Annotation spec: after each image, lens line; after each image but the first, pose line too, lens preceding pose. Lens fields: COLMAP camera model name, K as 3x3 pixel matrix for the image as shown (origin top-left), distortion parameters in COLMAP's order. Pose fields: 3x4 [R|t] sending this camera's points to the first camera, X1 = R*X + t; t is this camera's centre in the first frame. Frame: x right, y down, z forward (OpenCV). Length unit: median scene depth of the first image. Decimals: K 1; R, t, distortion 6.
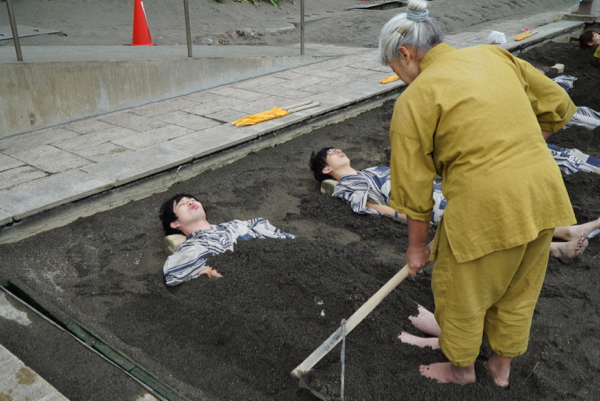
lens RADIAL K [[622.6, 0, 296.7], [0, 622.6, 198.2], [0, 0, 1]] dist [-0.015851, 0.000000]
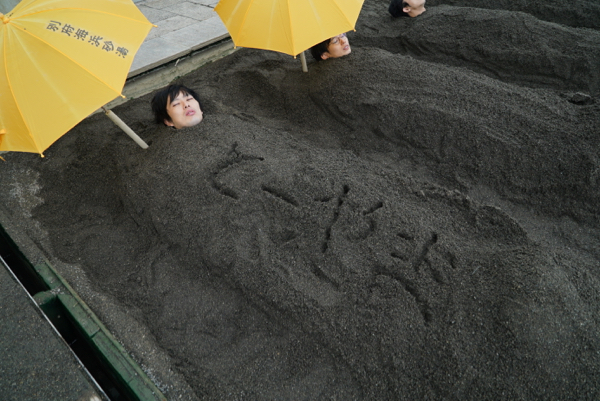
lens RADIAL K [[399.7, 0, 300.2], [0, 399.7, 203.5], [0, 0, 1]] dist [-0.028815, 0.004518]
pose [[0.999502, -0.026339, -0.017359, 0.011515], [0.030515, 0.946804, 0.320362, -0.024349], [0.007998, -0.320732, 0.947136, 0.250487]]
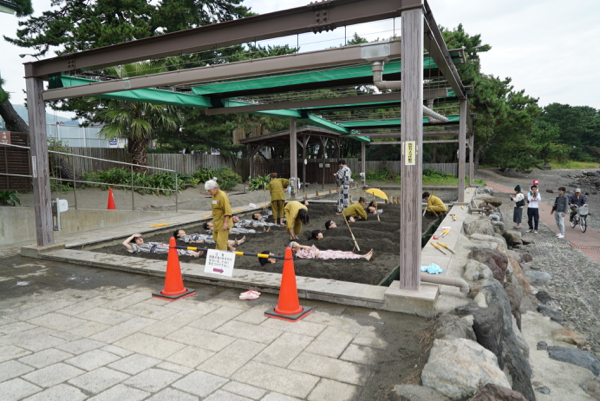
lens RADIAL K [[399.7, 0, 299.6], [0, 399.7, 200.0], [0, 0, 1]] dist [-0.028815, 0.004518]
pose [[0.963906, -0.011131, 0.266010, 0.087228], [0.091952, 0.951564, -0.293378, 0.378779], [-0.249860, 0.307249, 0.918242, -1.001199]]
